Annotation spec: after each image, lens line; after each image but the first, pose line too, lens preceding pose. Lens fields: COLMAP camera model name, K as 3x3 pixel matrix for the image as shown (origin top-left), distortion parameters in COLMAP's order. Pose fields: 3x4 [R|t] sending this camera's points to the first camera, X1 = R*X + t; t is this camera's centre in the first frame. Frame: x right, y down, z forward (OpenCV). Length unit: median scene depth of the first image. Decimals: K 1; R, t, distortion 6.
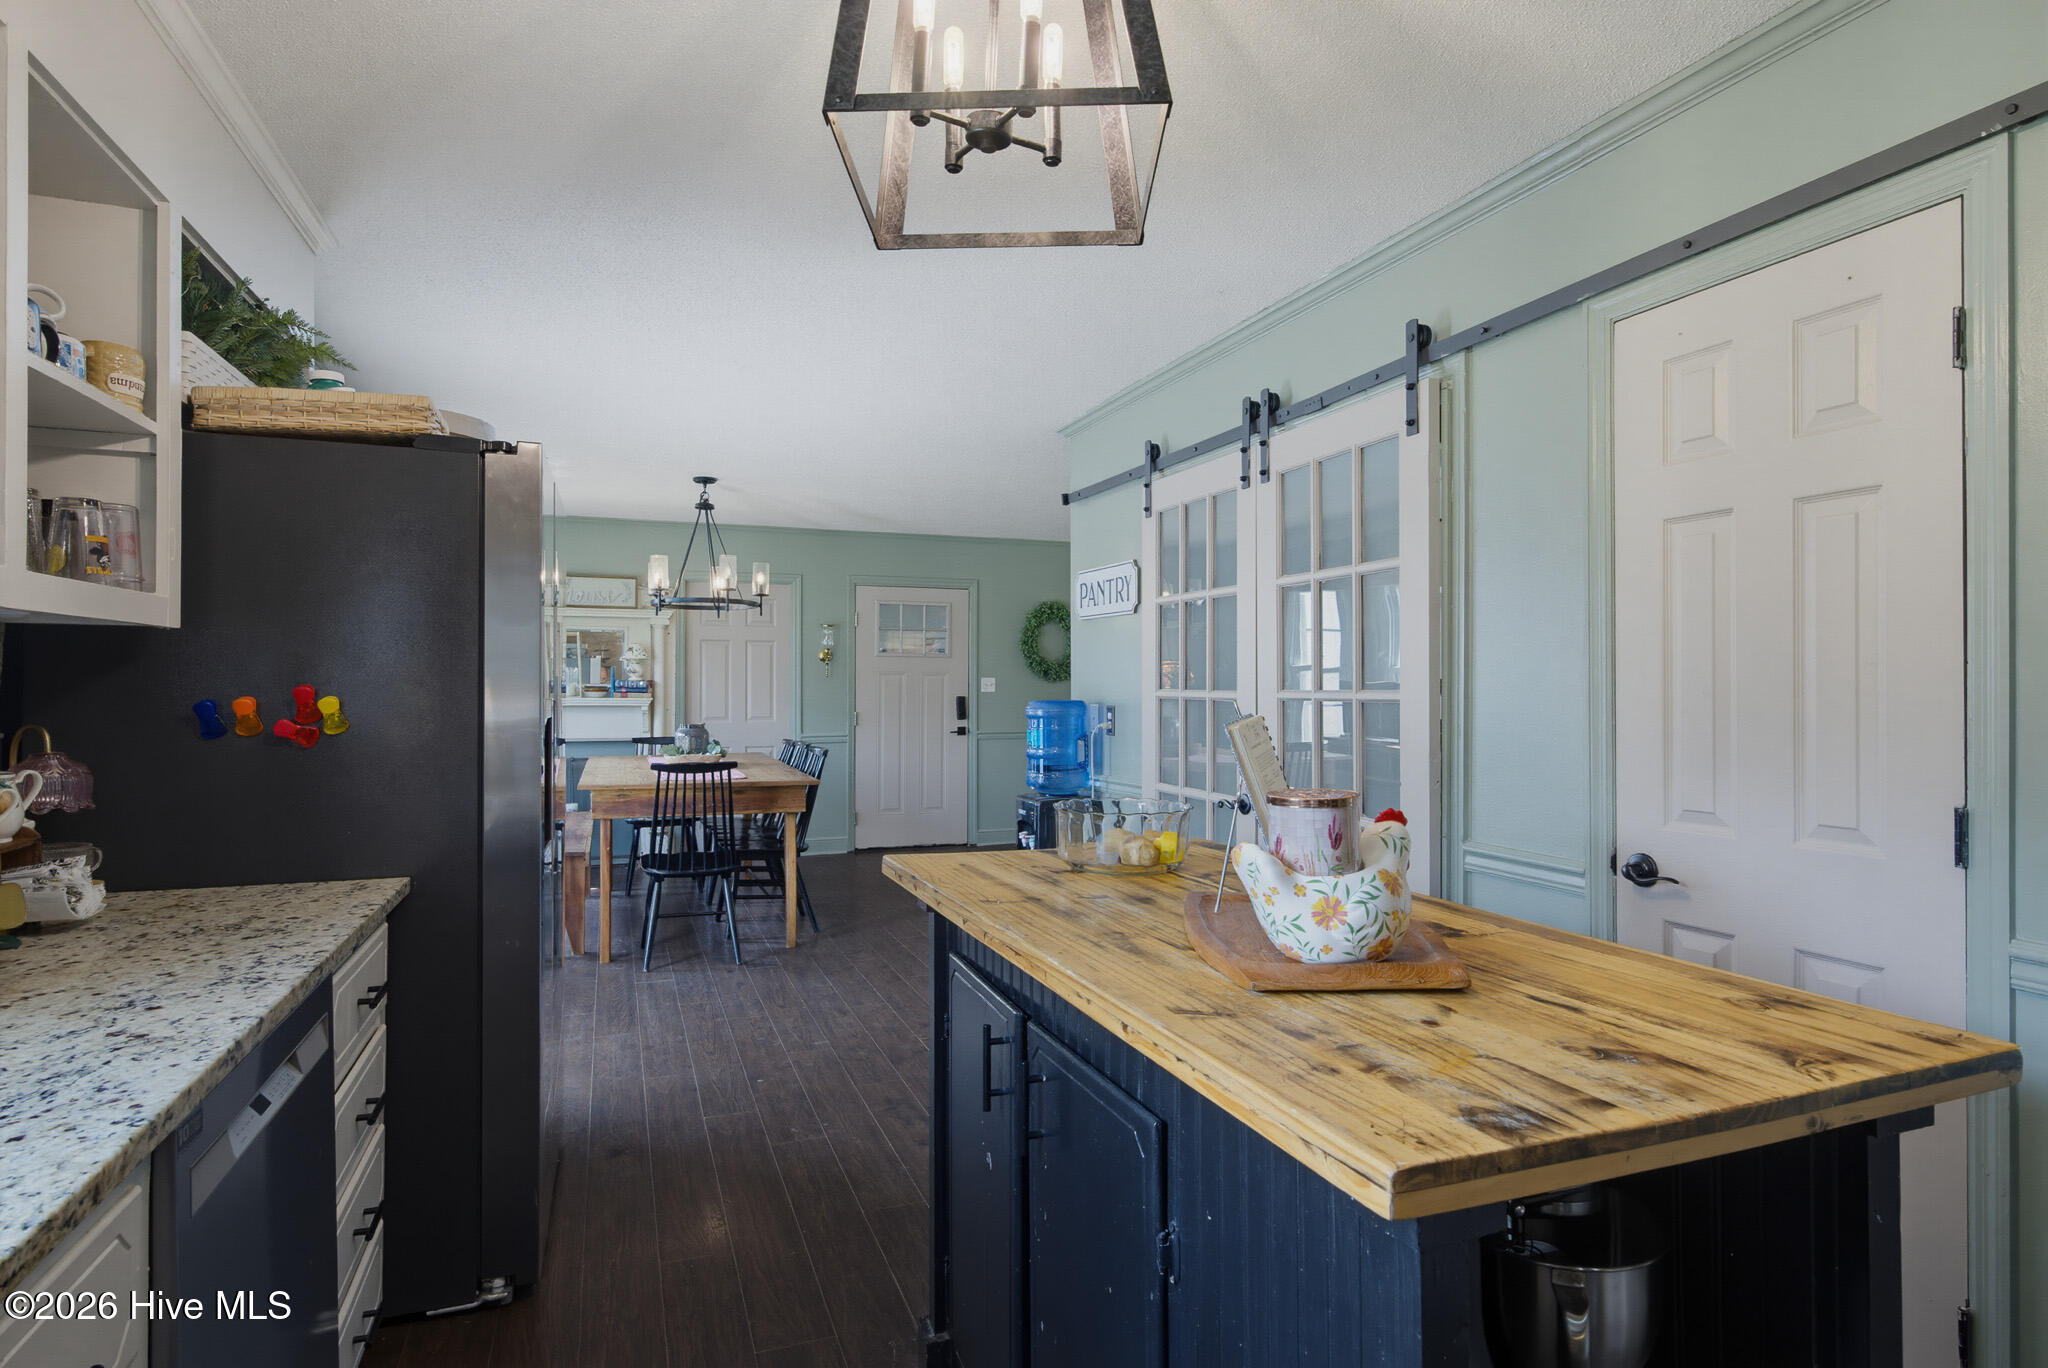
lens RADIAL K [[1077.2, 0, 1022.3], [0, 1077.2, 687.3], [0, 0, 1]] dist [-0.008204, -0.000571]
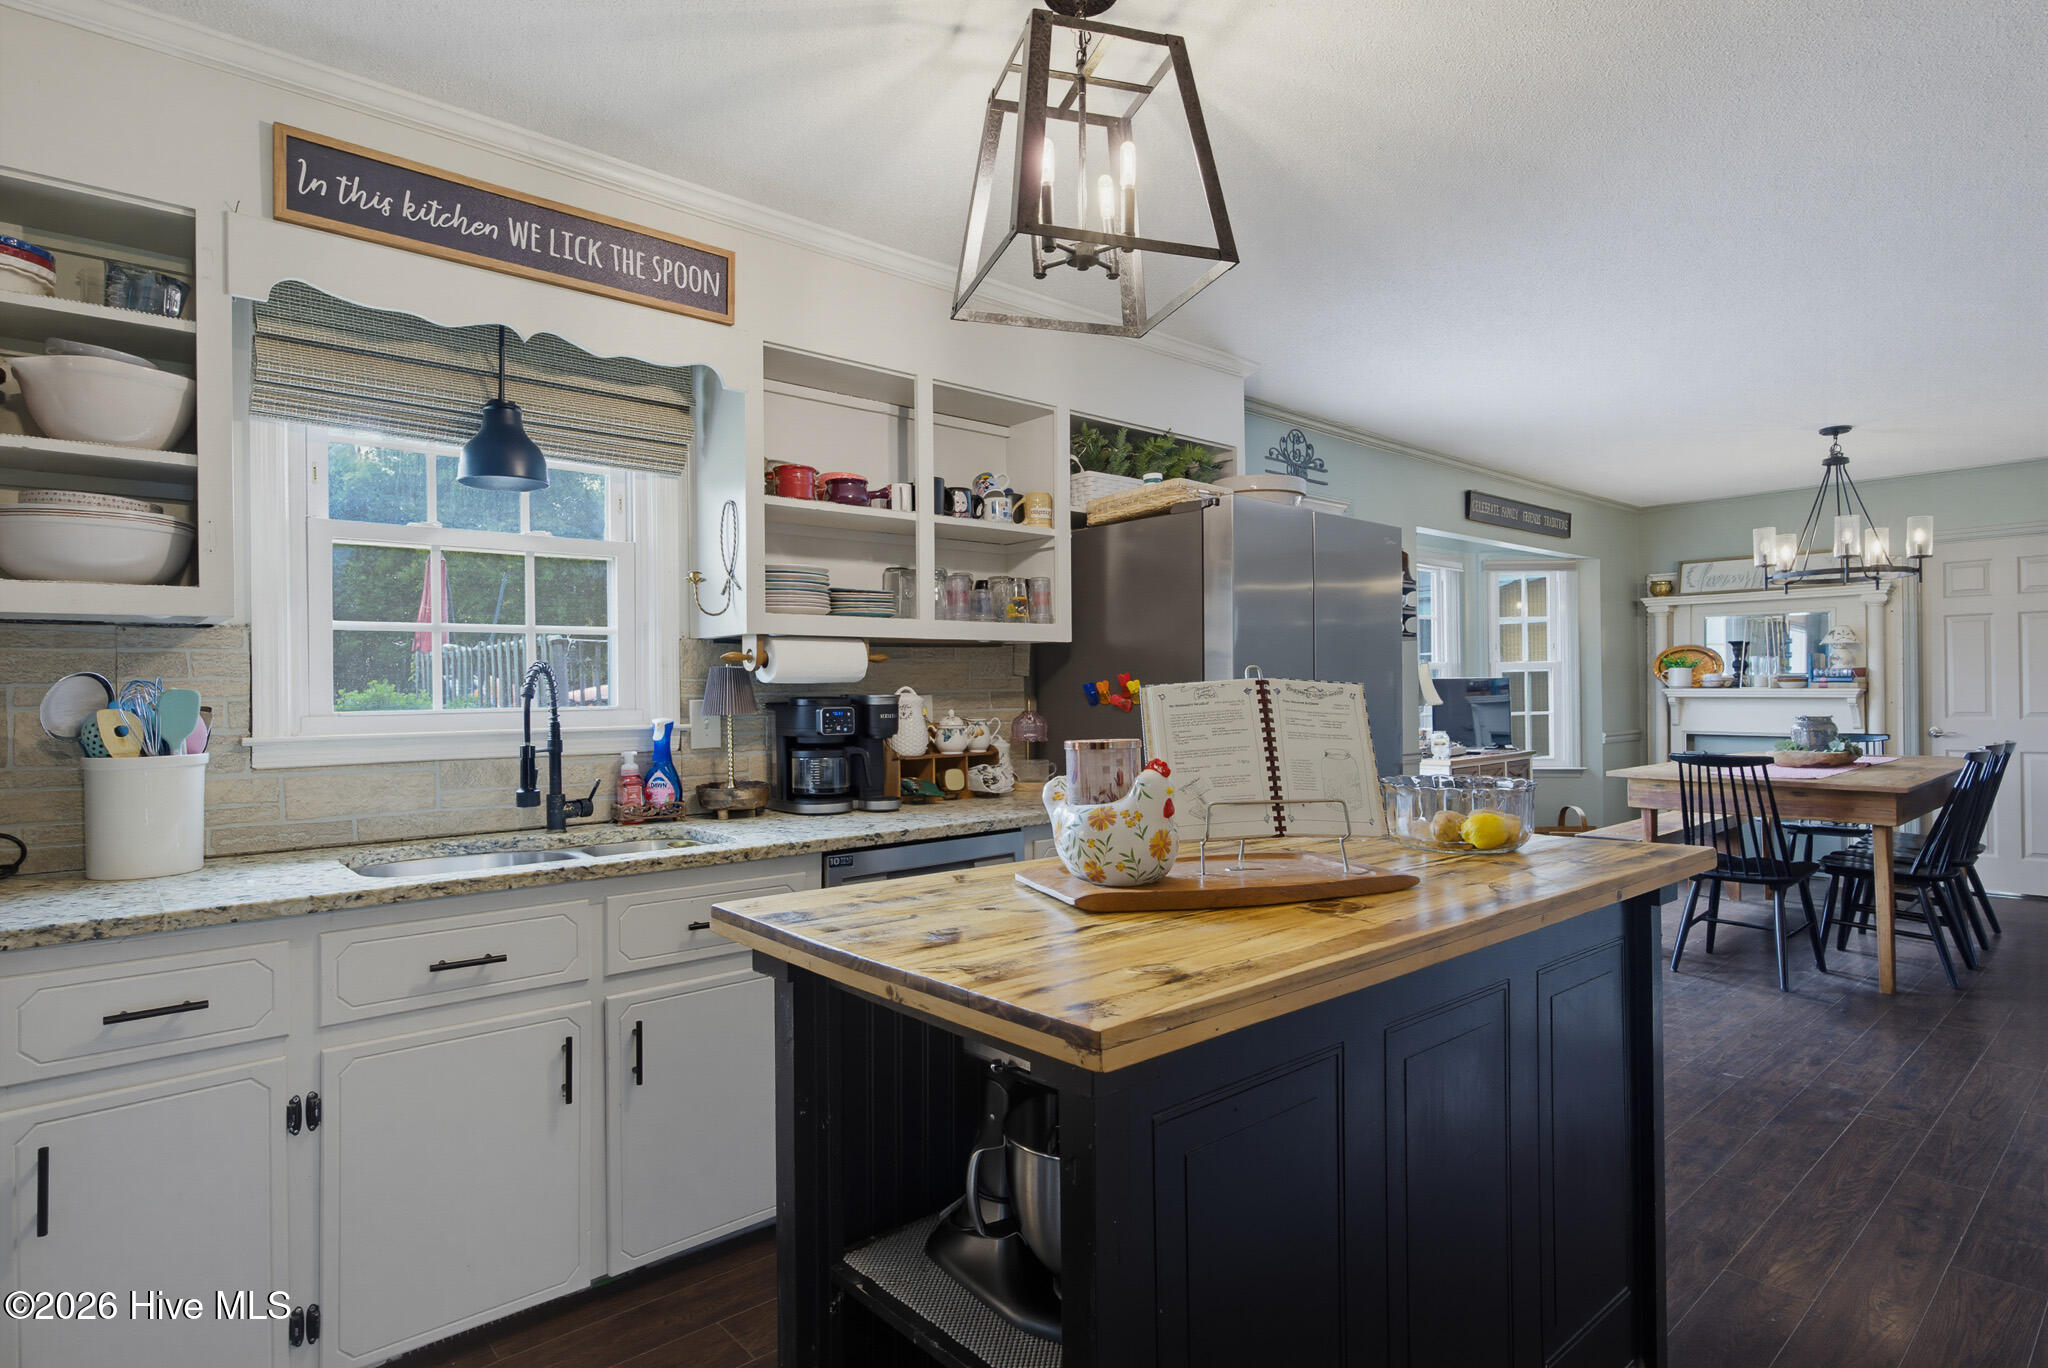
lens RADIAL K [[1077.2, 0, 1017.4], [0, 1077.2, 685.6], [0, 0, 1]] dist [-0.008204, -0.000571]
pose [[0.340113, -0.008886, -0.940342, 0.344701], [0.009118, 0.999940, -0.006151, 0.010394], [0.940340, -0.006482, 0.340174, 0.124909]]
